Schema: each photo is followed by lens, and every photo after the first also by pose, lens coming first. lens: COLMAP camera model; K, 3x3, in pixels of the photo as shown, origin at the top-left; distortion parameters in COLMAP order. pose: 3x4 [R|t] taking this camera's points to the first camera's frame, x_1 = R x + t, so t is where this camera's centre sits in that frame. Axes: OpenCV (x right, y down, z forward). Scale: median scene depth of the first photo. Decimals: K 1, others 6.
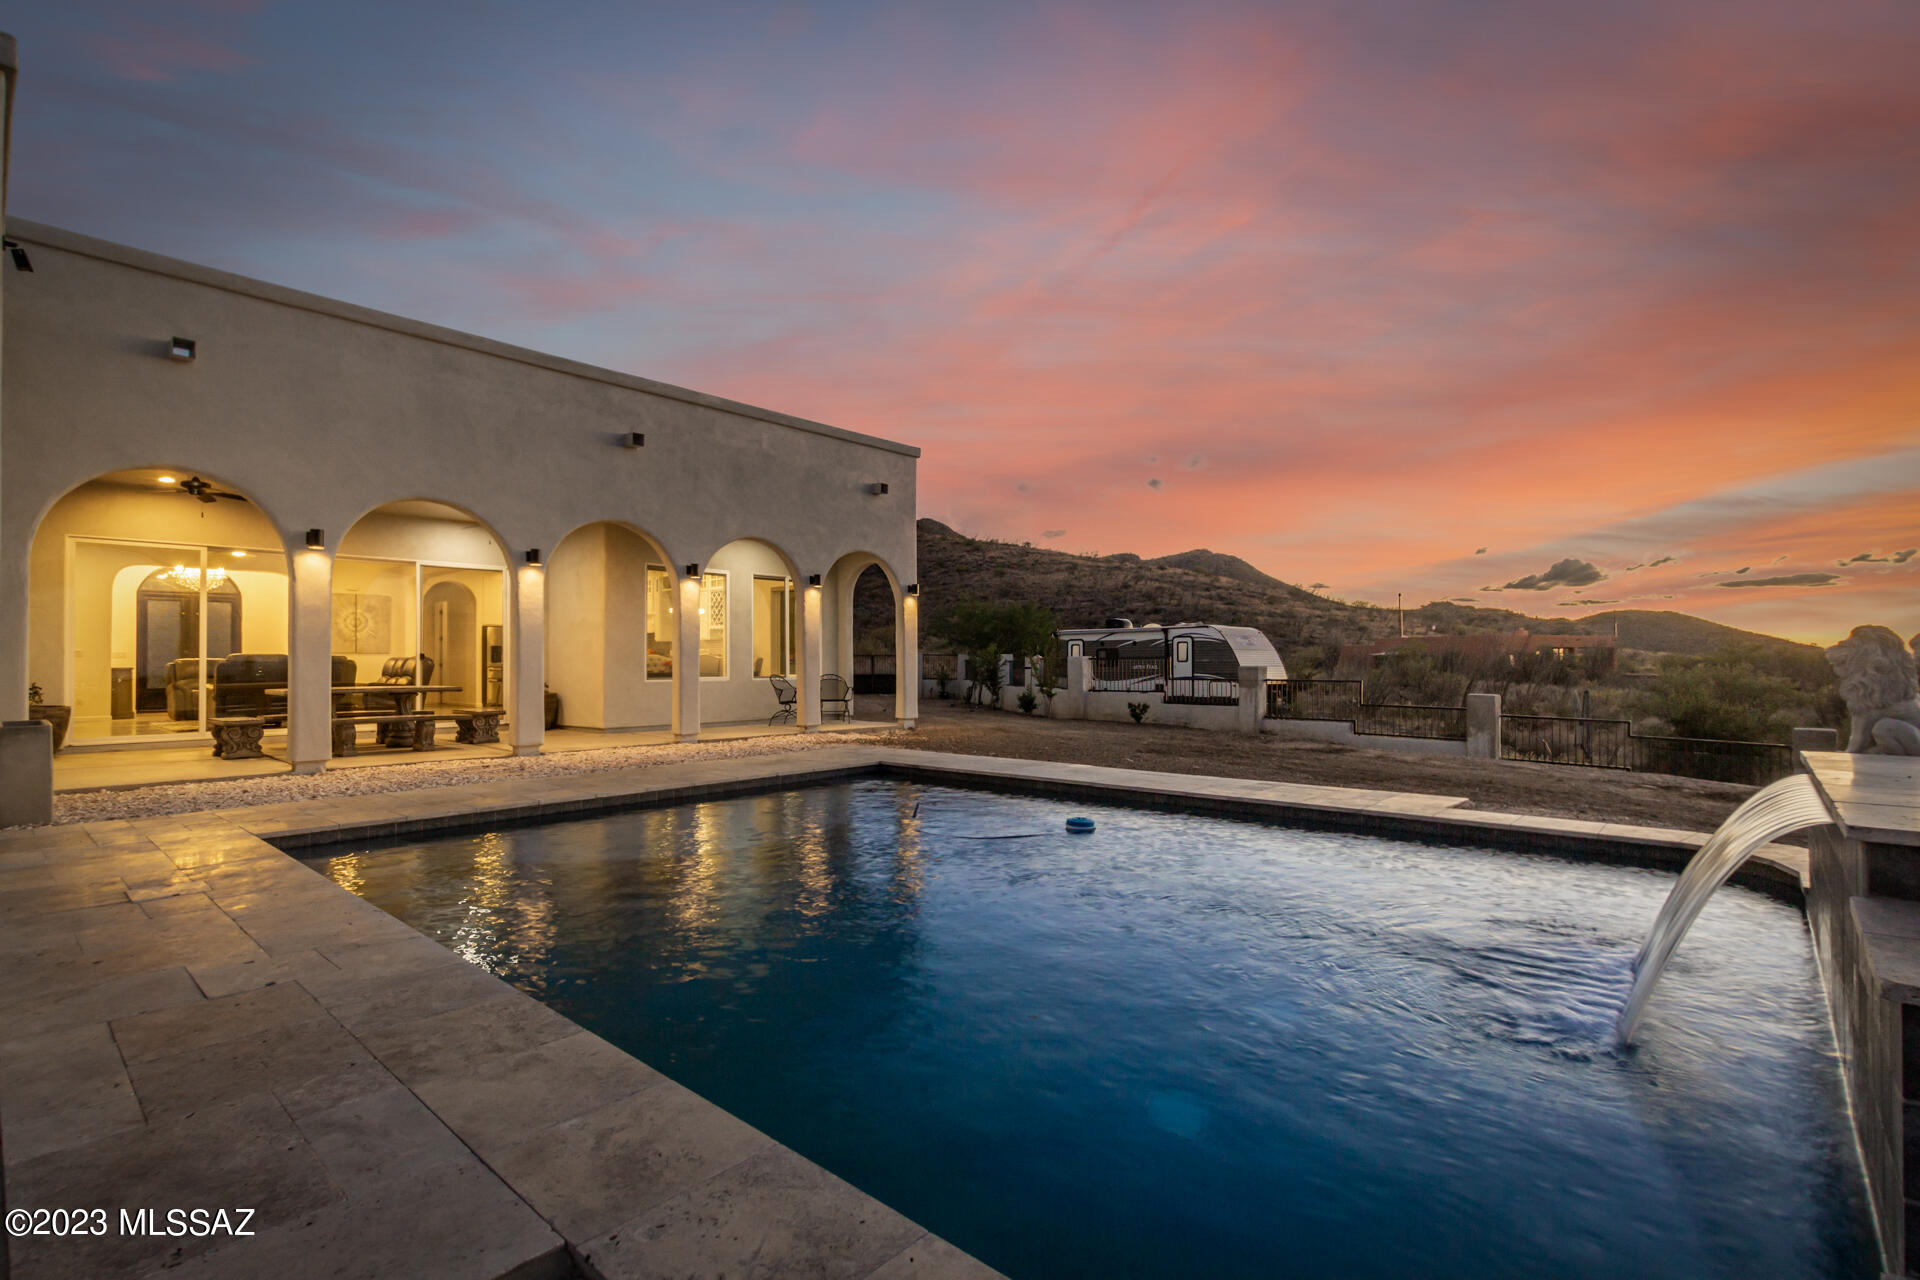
lens RADIAL K [[863.5, 0, 962.0], [0, 863.5, 662.5], [0, 0, 1]] dist [0.000585, 0.000031]
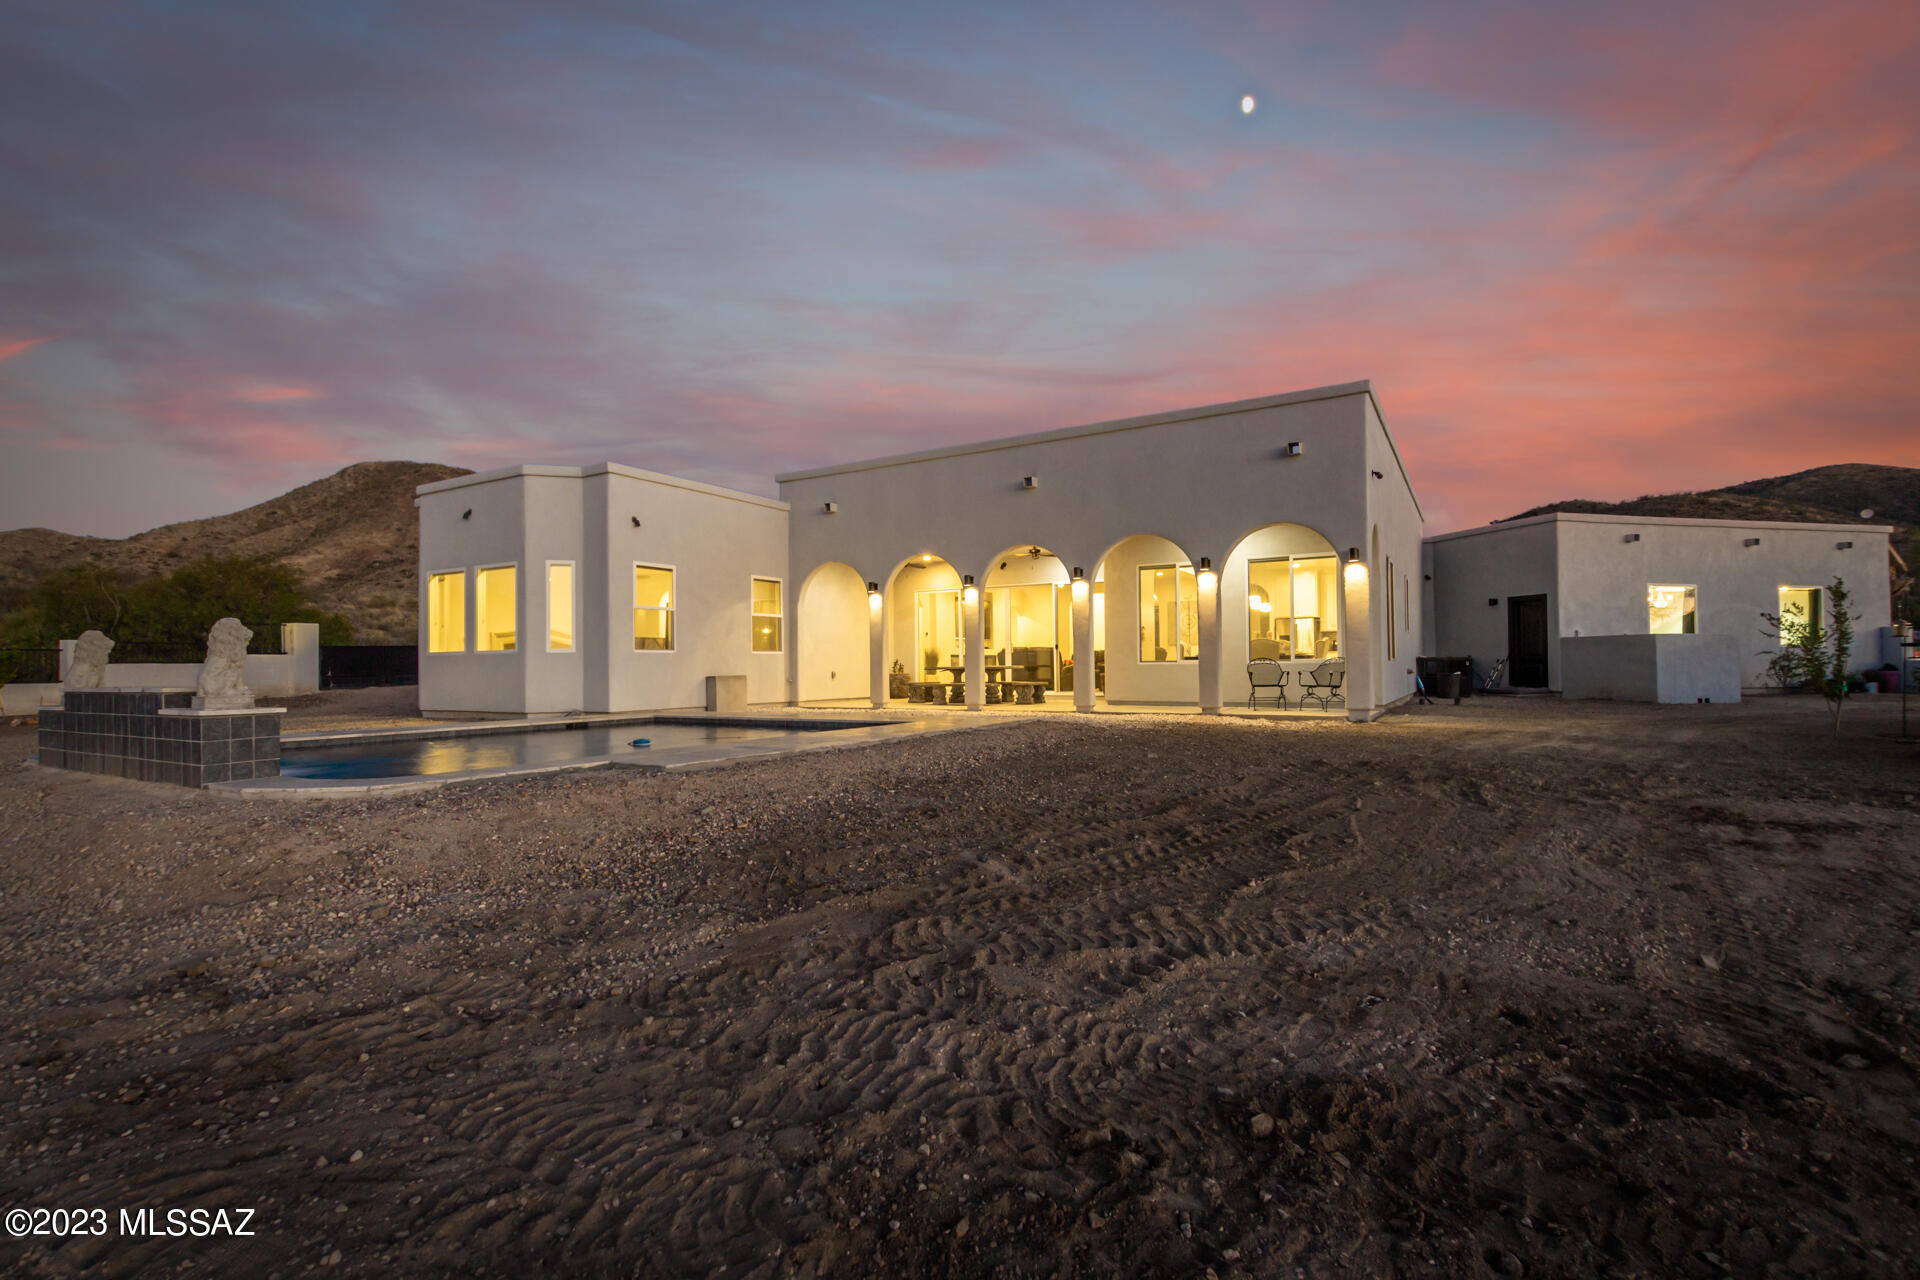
lens RADIAL K [[863.5, 0, 962.0], [0, 863.5, 662.5], [0, 0, 1]] dist [0.000585, 0.000031]
pose [[0.172515, -0.004002, -0.984999, 0.907066], [0.006633, 0.999974, -0.002902, 0.027755], [0.984985, -0.006033, 0.172537, 0.606412]]
